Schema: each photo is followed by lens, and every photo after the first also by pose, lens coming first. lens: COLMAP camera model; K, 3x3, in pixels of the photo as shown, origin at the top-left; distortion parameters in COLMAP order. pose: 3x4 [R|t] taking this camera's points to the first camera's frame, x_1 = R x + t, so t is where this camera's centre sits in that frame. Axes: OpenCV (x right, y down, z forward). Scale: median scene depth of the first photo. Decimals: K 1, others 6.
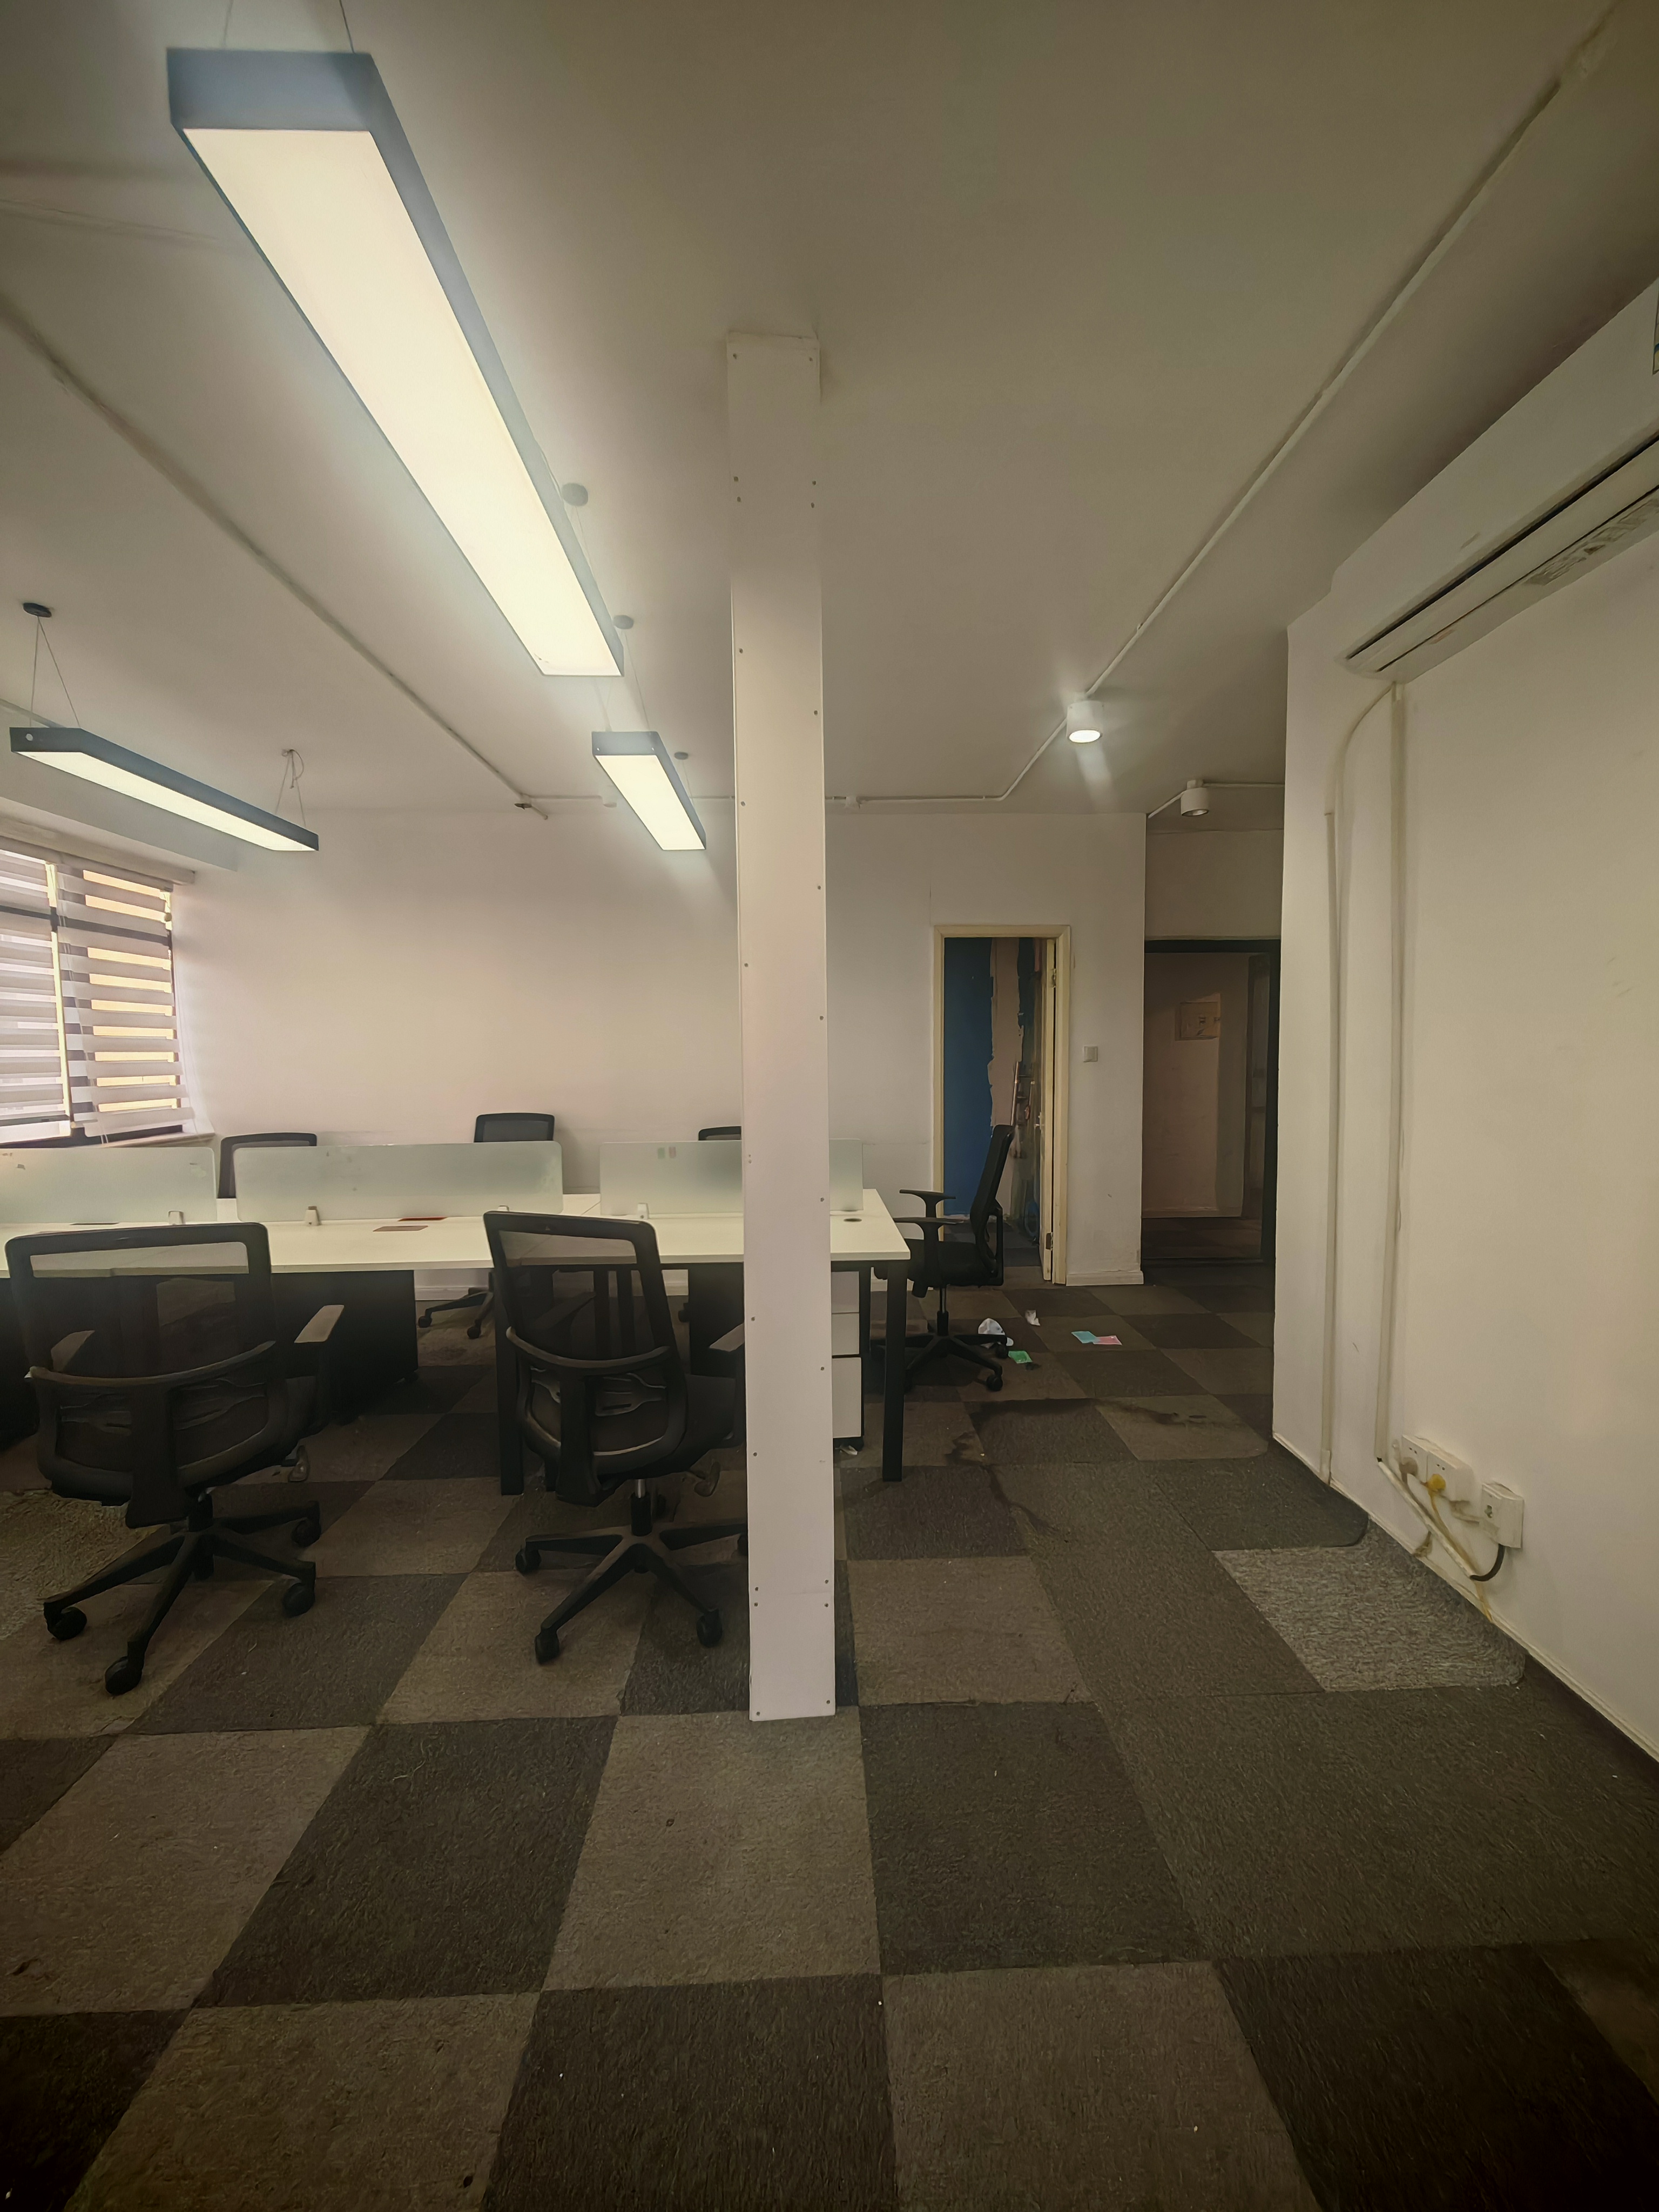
lens RADIAL K [[820.8, 0, 829.5], [0, 820.8, 1106.0], [0, 0, 1]] dist [0.000726, 0.000029]
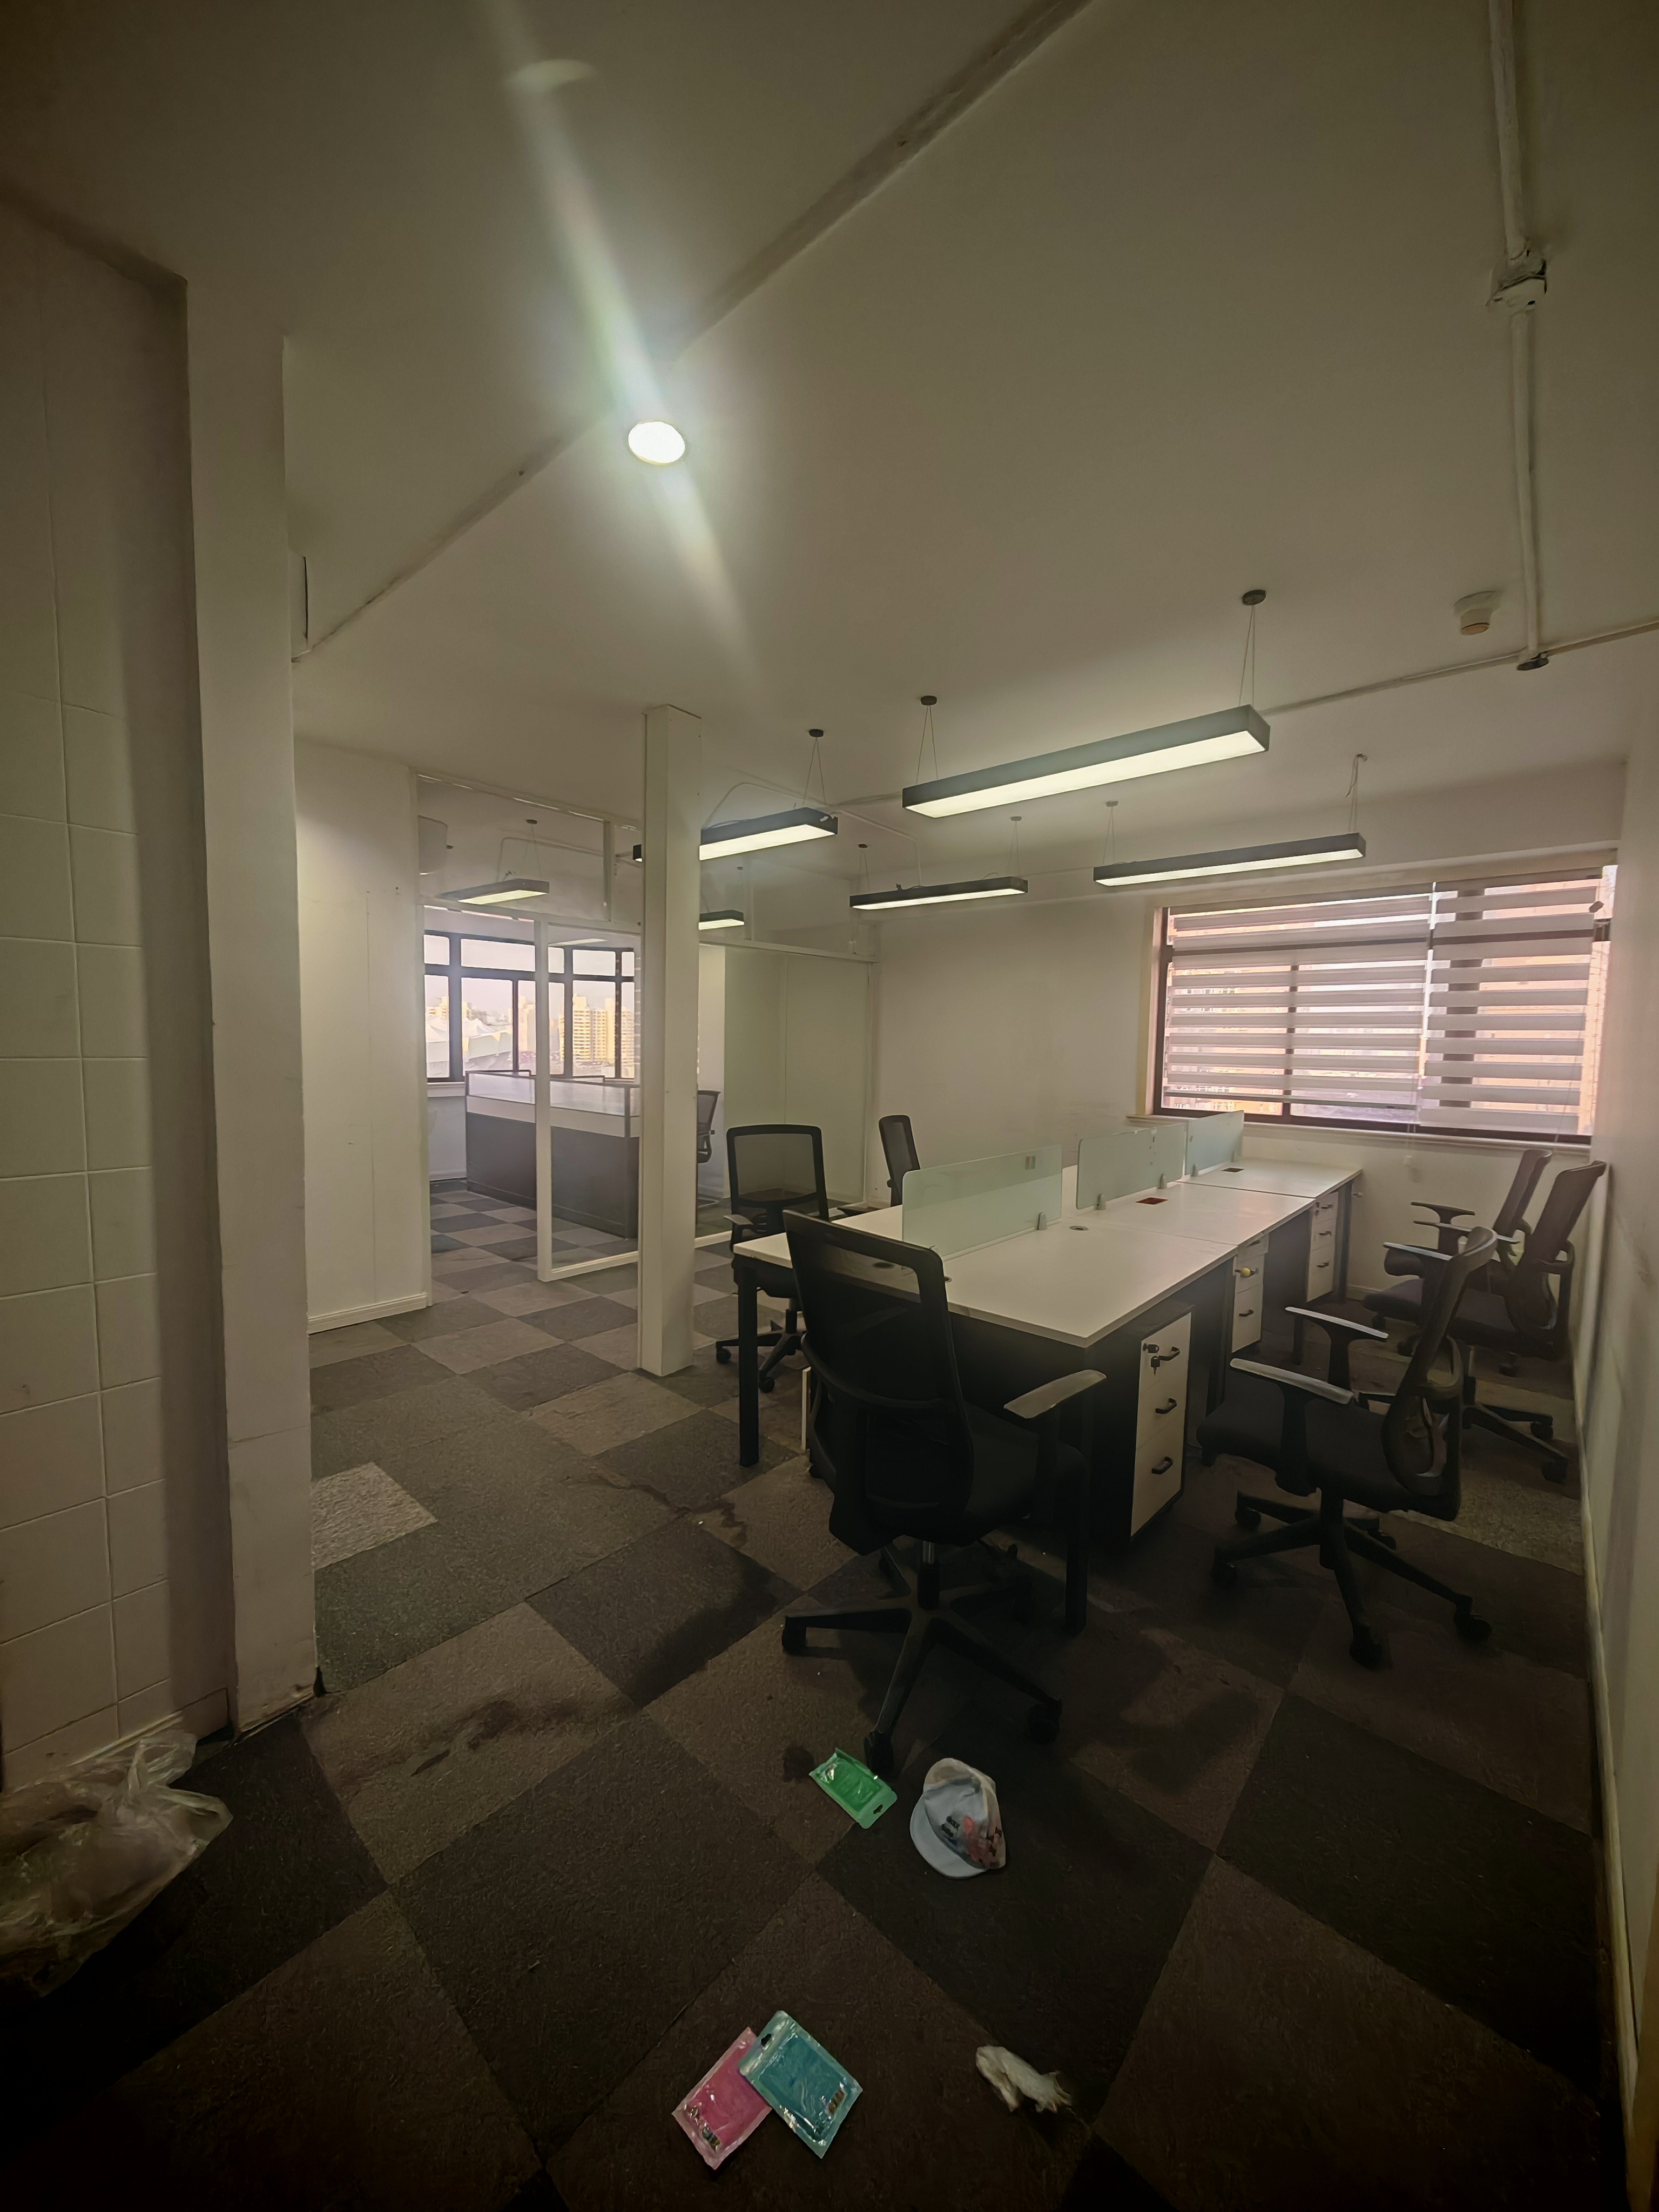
lens RADIAL K [[820.8, 0, 829.5], [0, 820.8, 1106.0], [0, 0, 1]] dist [0.000726, 0.000029]
pose [[-0.687260, 0.051914, -0.724554, 0.634022], [-0.063127, 0.989401, 0.130768, -0.112361], [0.723663, 0.135611, -0.676699, 1.484825]]
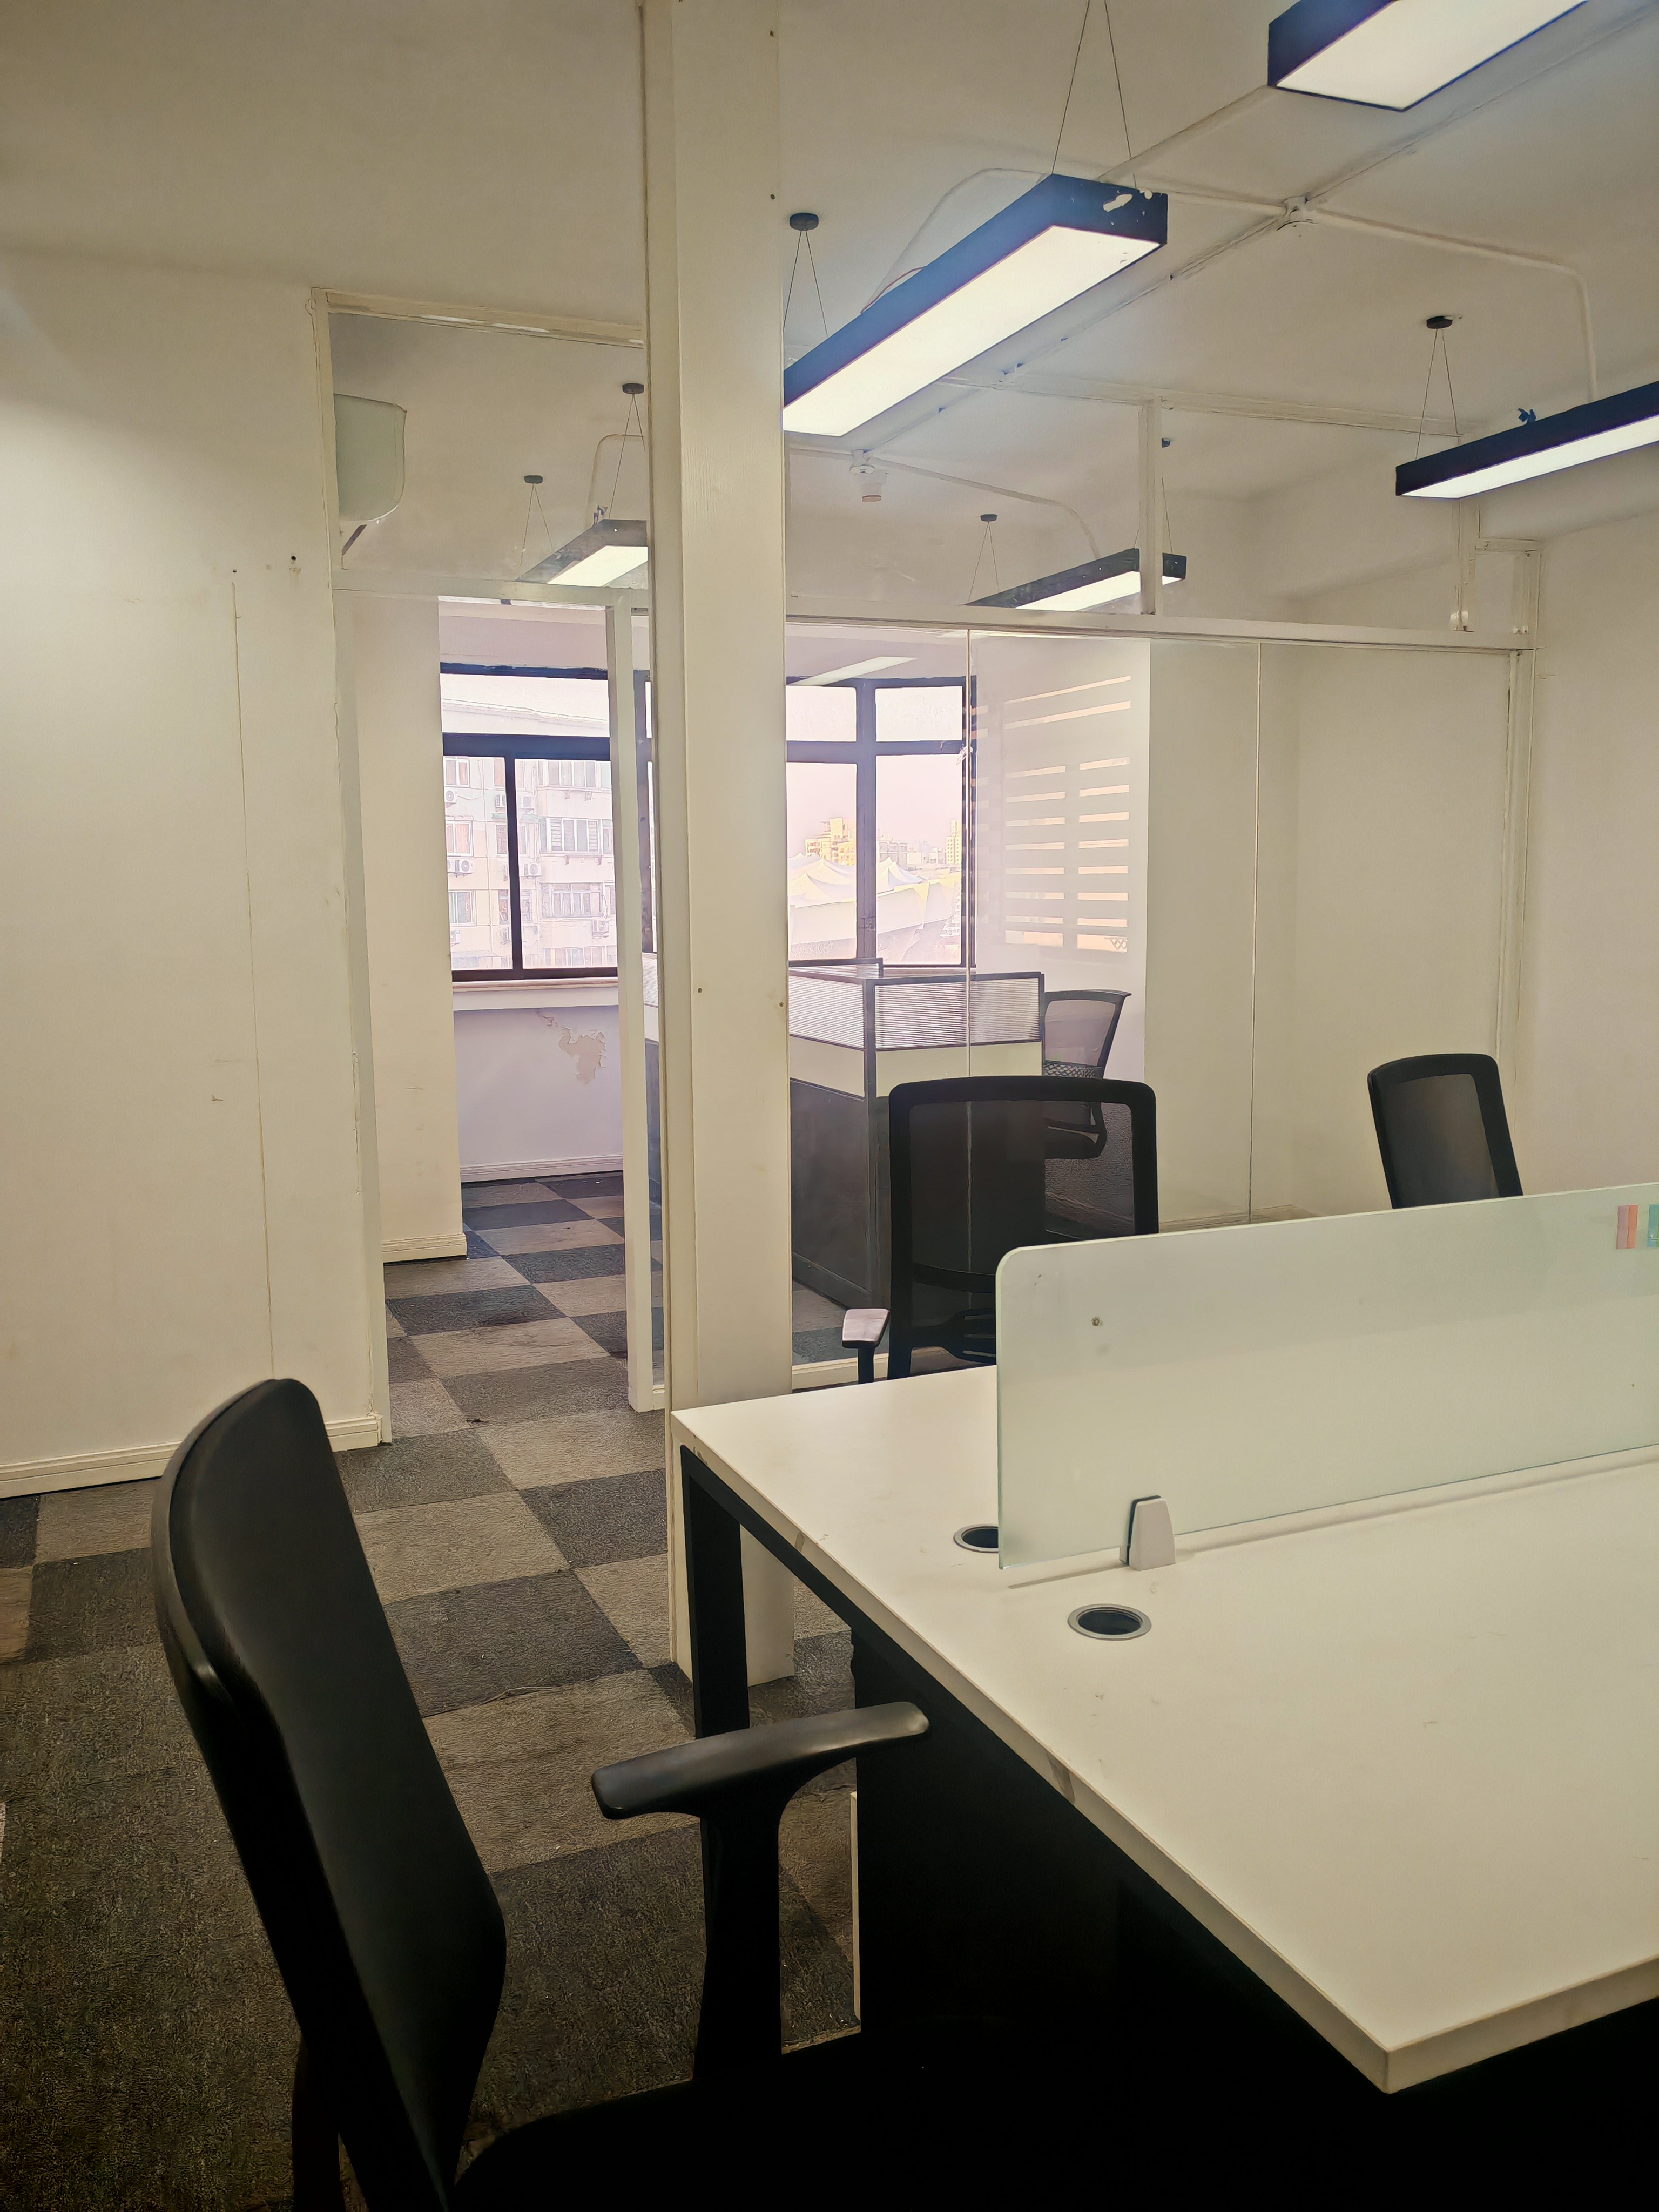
lens RADIAL K [[1692.2, 0, 829.5], [0, 1692.2, 1106.0], [0, 0, 1]] dist [0.008134, -0.000466]
pose [[-0.930598, 0.065909, -0.360059, 0.250536], [-0.005052, 0.981250, 0.192675, -0.086151], [0.366007, 0.181122, -0.912816, 1.431965]]
